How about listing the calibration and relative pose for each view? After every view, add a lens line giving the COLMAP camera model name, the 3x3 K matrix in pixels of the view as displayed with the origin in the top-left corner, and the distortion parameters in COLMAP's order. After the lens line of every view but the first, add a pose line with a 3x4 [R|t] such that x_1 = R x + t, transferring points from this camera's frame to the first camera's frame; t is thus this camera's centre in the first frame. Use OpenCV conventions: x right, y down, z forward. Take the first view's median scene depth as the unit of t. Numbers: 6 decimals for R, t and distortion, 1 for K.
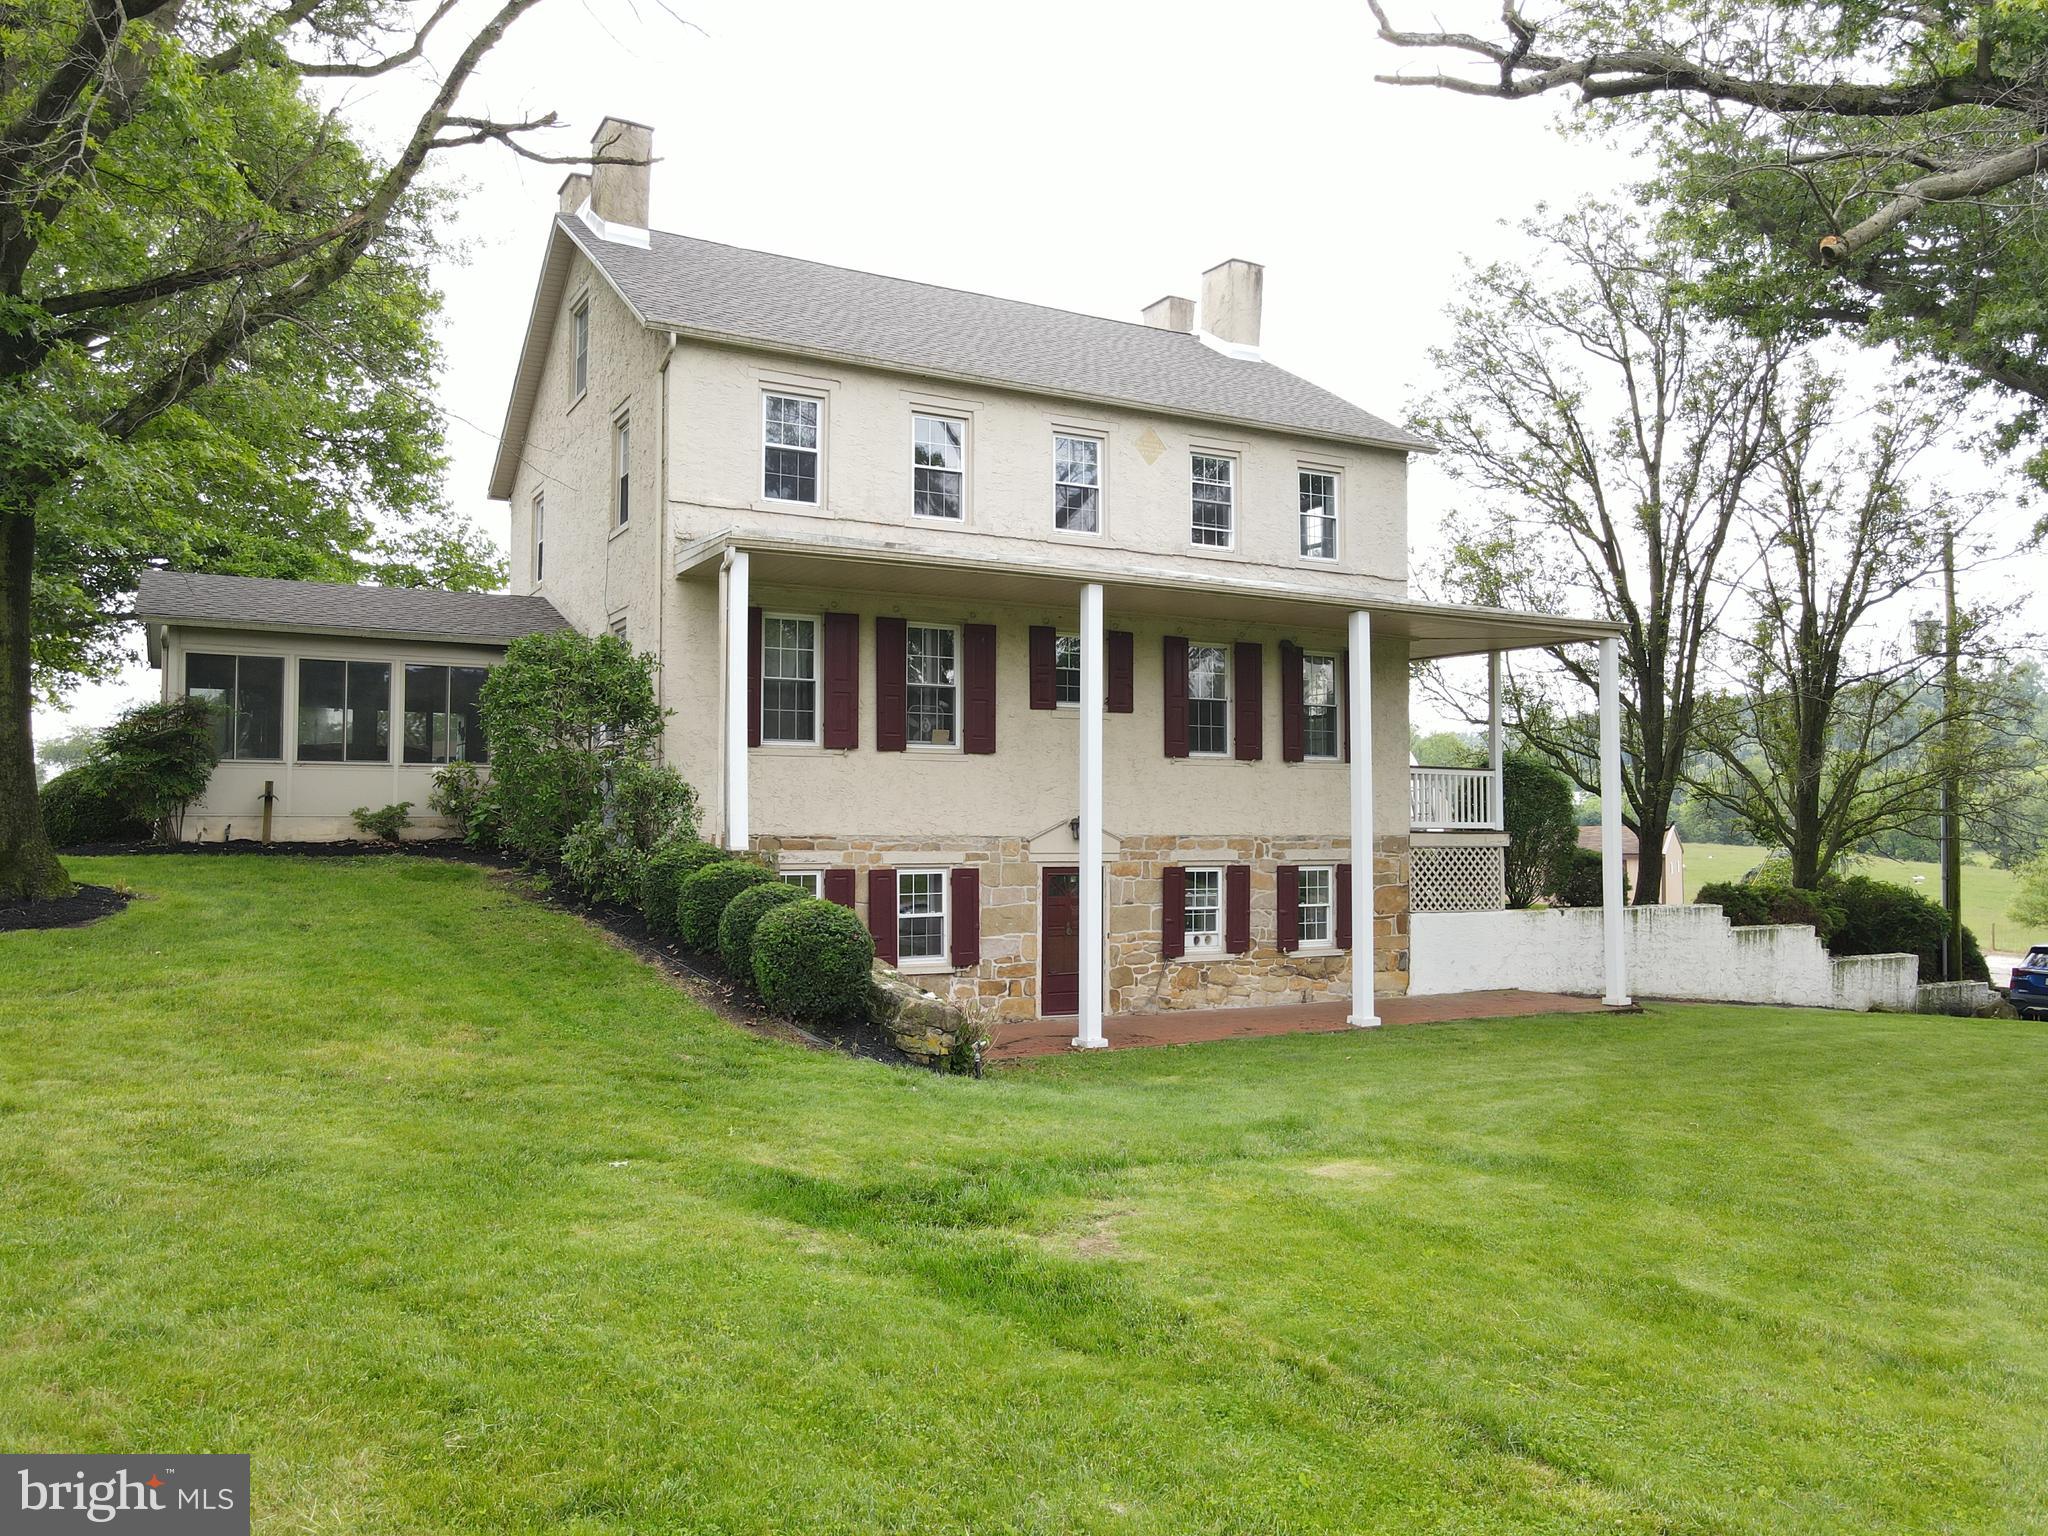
lens RADIAL K [[1500.1, 0, 1001.7], [0, 1500.1, 763.6], [0, 0, 1]] dist [-0.003485, 0.029240]
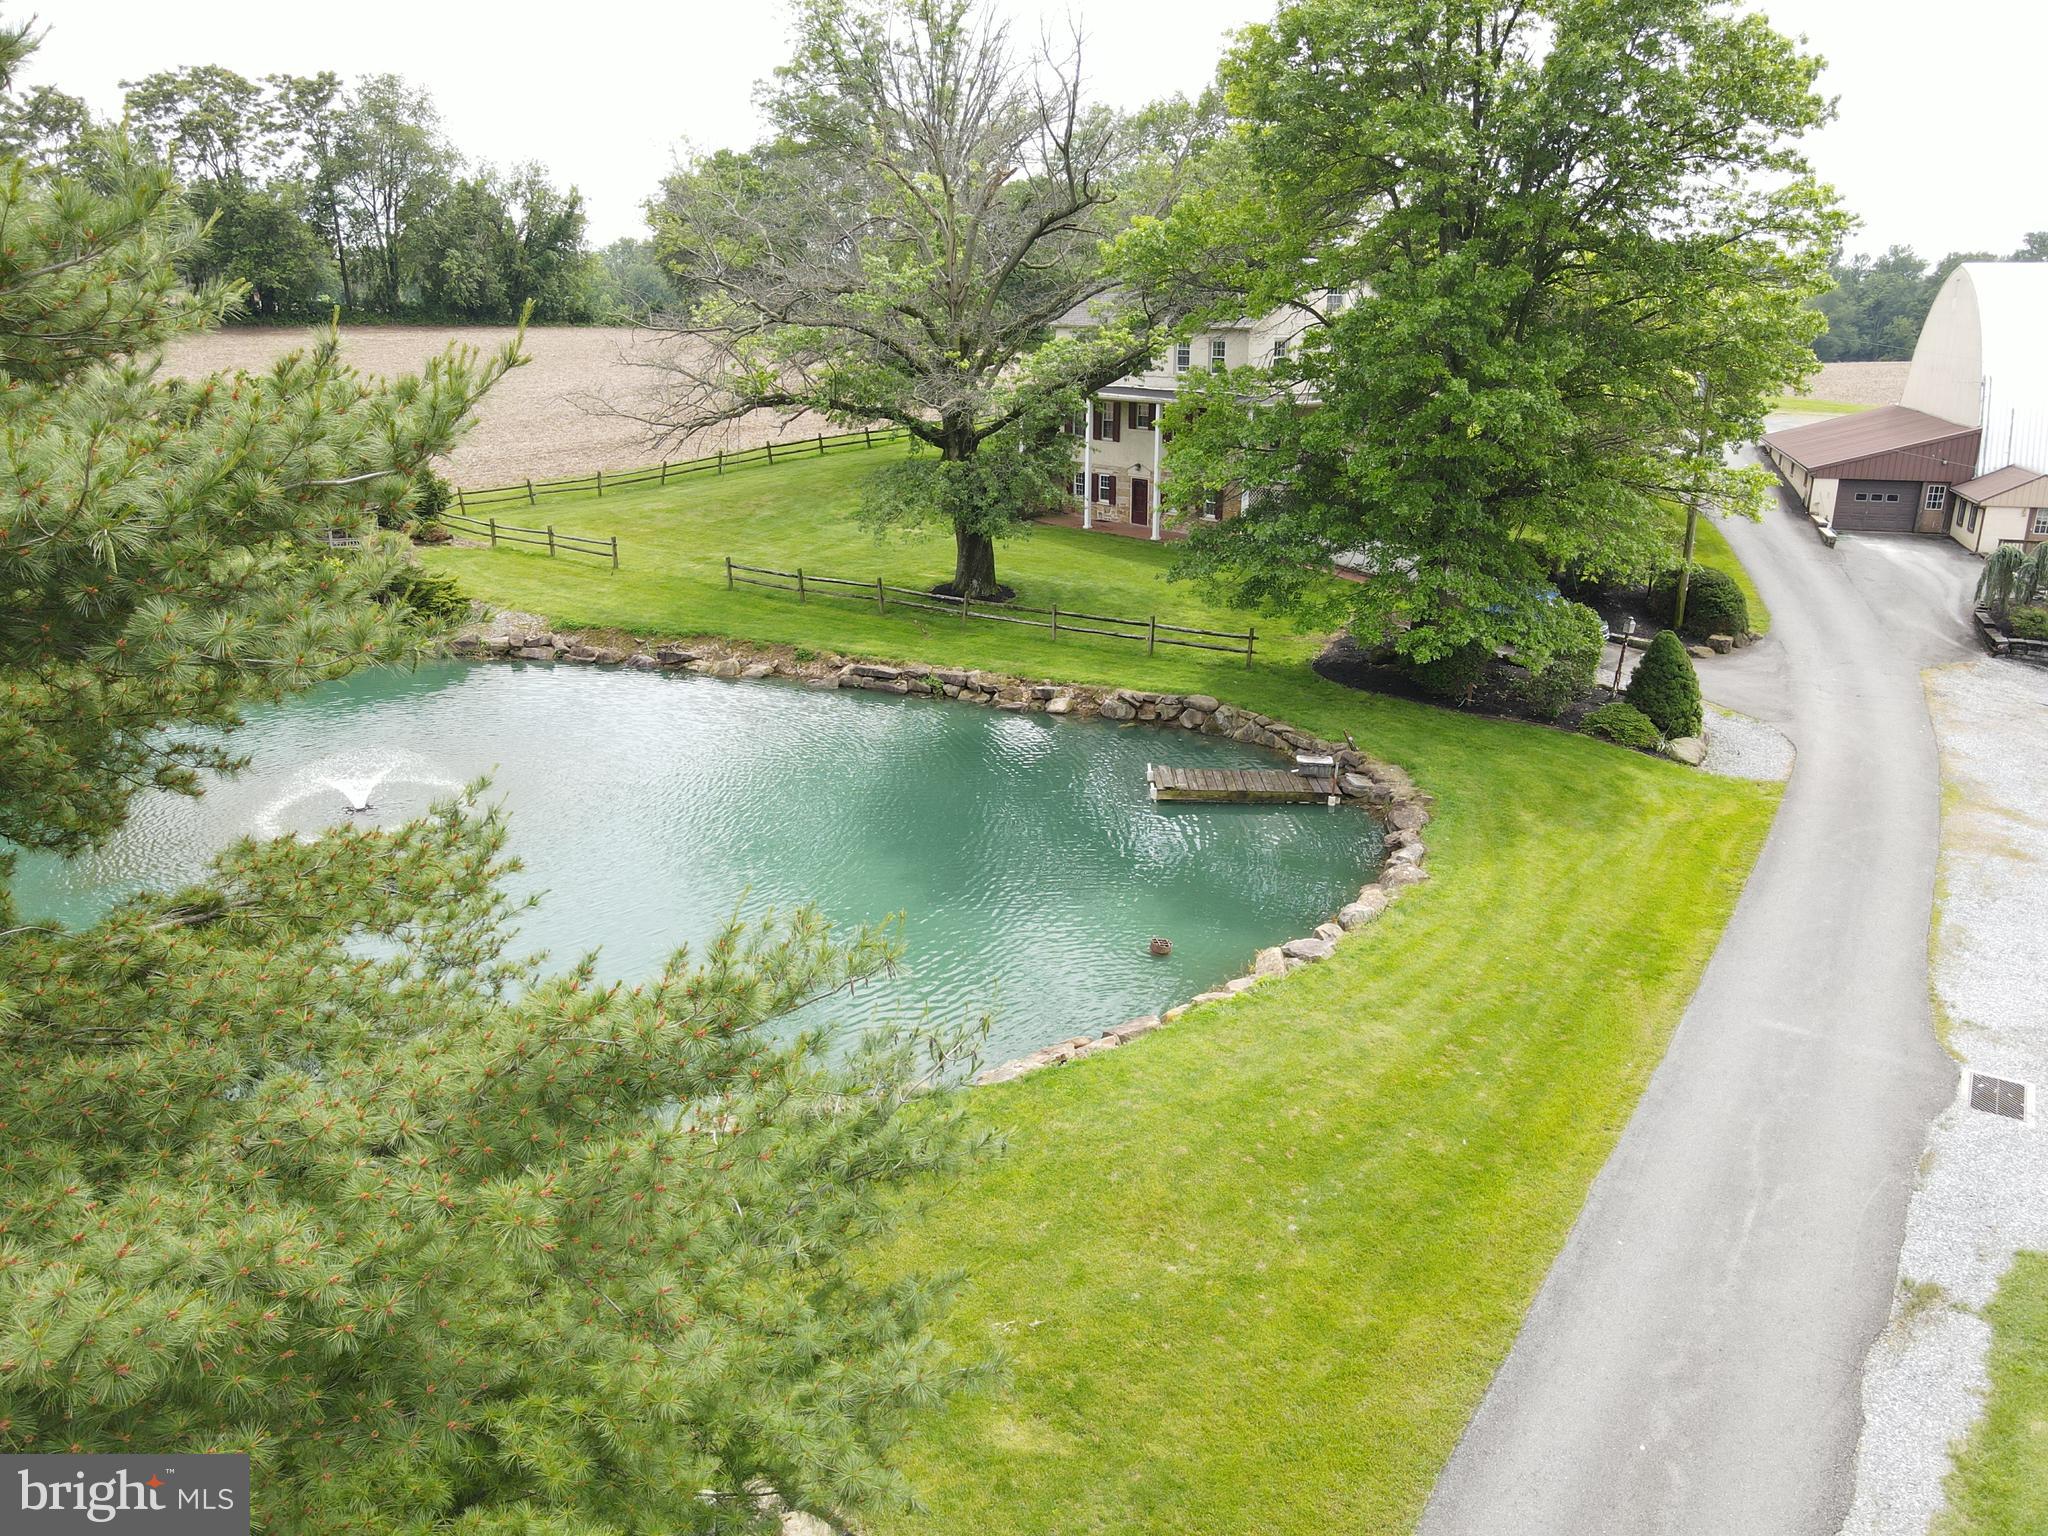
lens RADIAL K [[1500.1, 0, 1036.3], [0, 1500.1, 754.6], [0, 0, 1]] dist [-0.003485, 0.029240]
pose [[0.209443, 0.282806, -0.936031, 3.074513], [0.042213, 0.953755, 0.297606, -0.323397], [0.976909, -0.101844, 0.187819, 0.112458]]
